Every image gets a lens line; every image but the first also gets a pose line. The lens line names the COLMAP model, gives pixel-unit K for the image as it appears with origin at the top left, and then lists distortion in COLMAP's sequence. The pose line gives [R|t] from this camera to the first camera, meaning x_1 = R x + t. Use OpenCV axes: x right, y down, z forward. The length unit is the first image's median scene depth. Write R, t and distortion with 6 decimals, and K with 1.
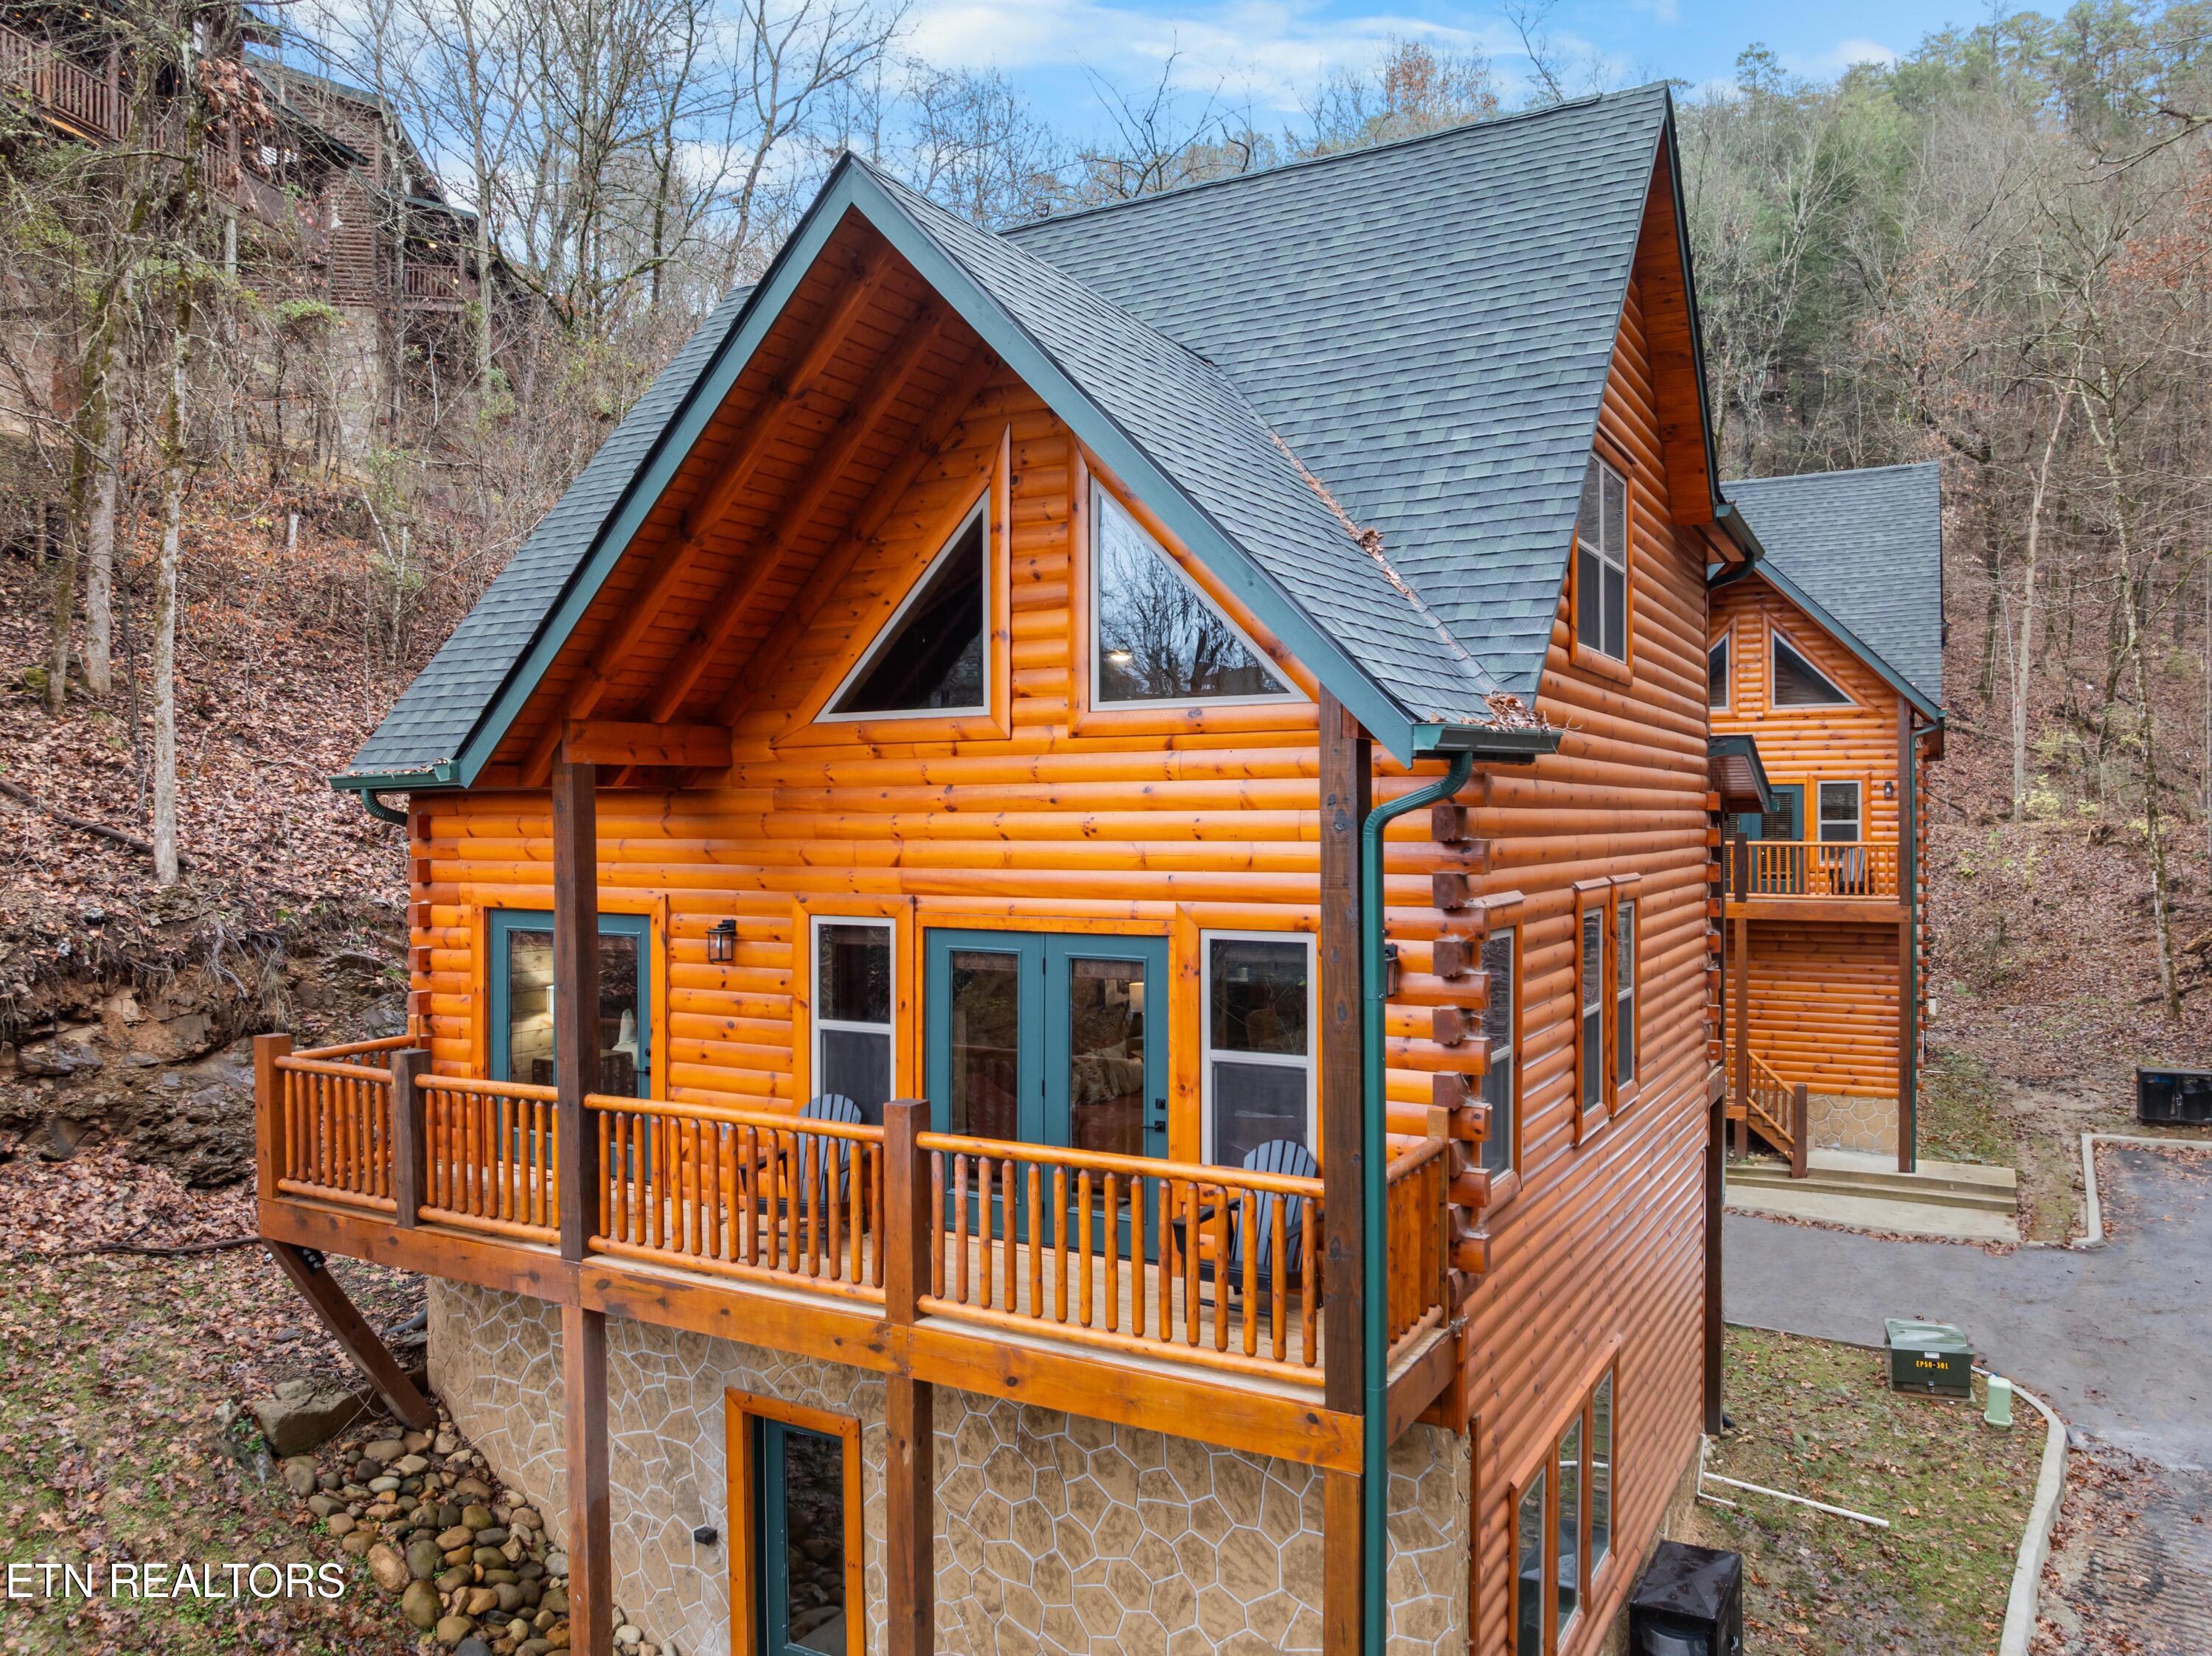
lens RADIAL K [[1558.6, 0, 1104.9], [0, 1558.6, 820.6], [0, 0, 1]] dist [-0.060011, 0.031911]
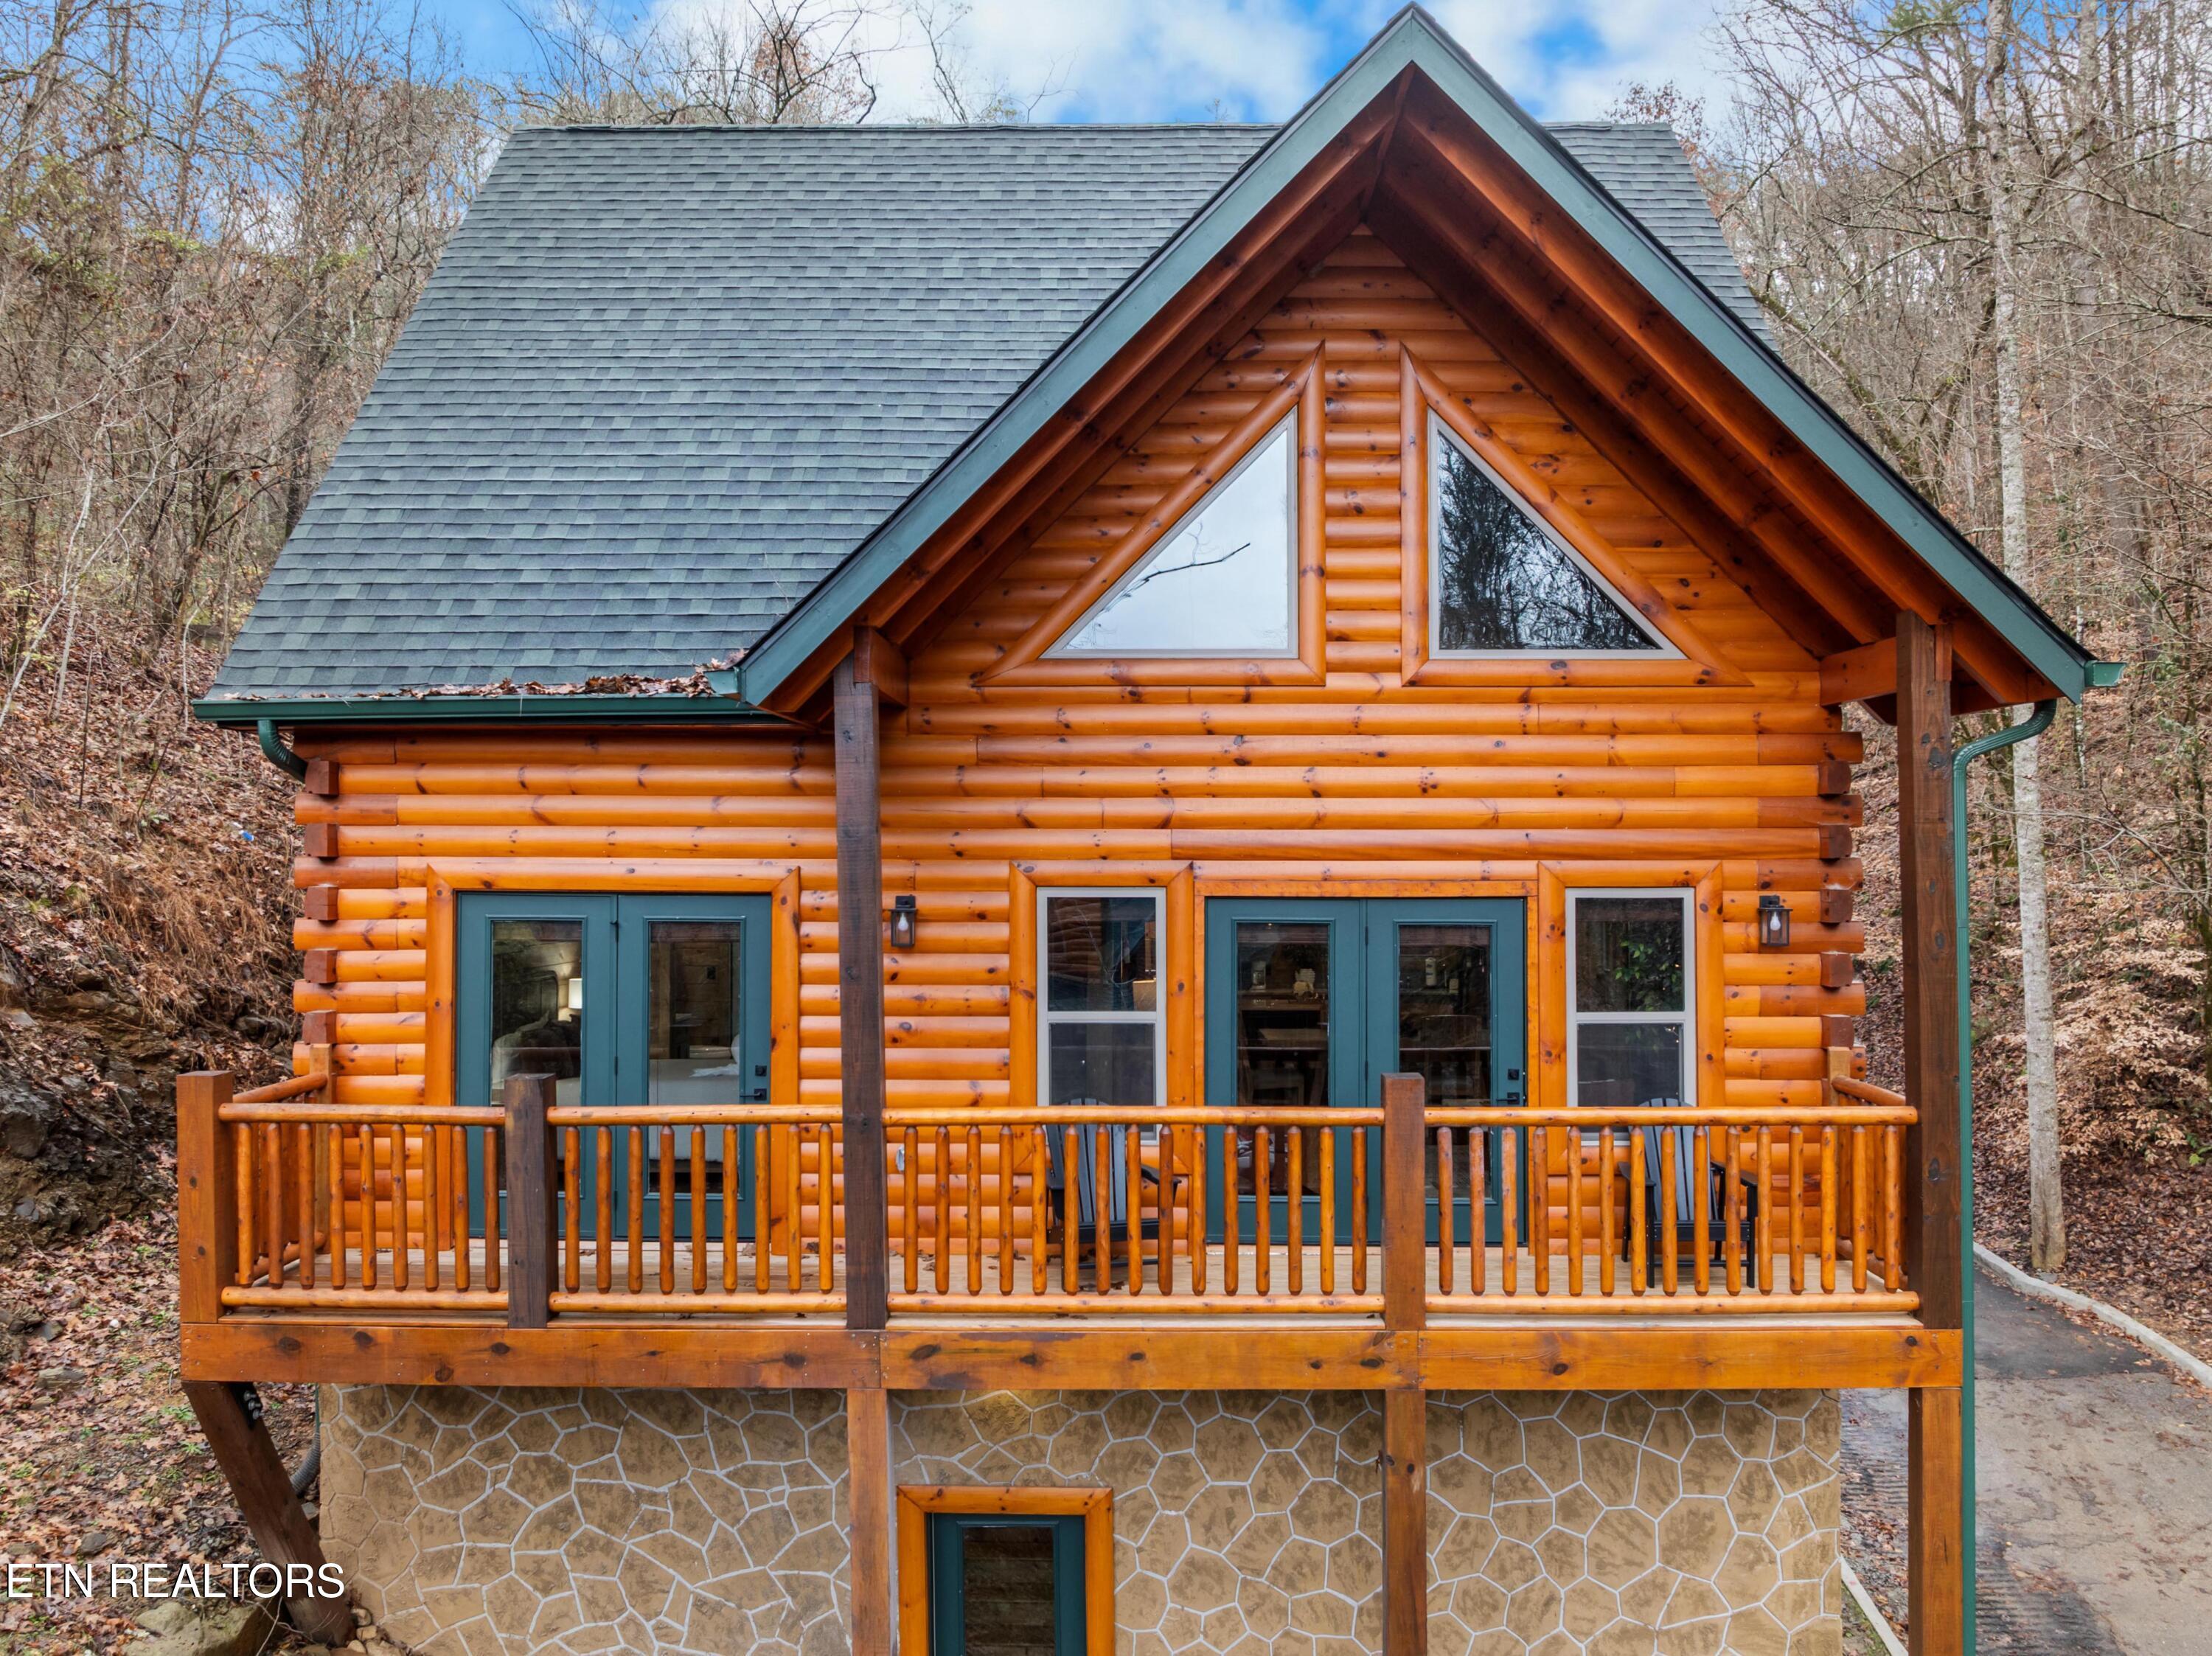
lens RADIAL K [[1600.0, 0, 1110.4], [0, 1600.0, 828.9], [0, 0, 1]] dist [-0.036320, 0.001165]
pose [[0.876147, 0.028540, 0.481198, -0.616857], [-0.007761, 0.998952, -0.045117, 0.073936], [-0.481981, 0.035794, 0.875450, 0.247033]]
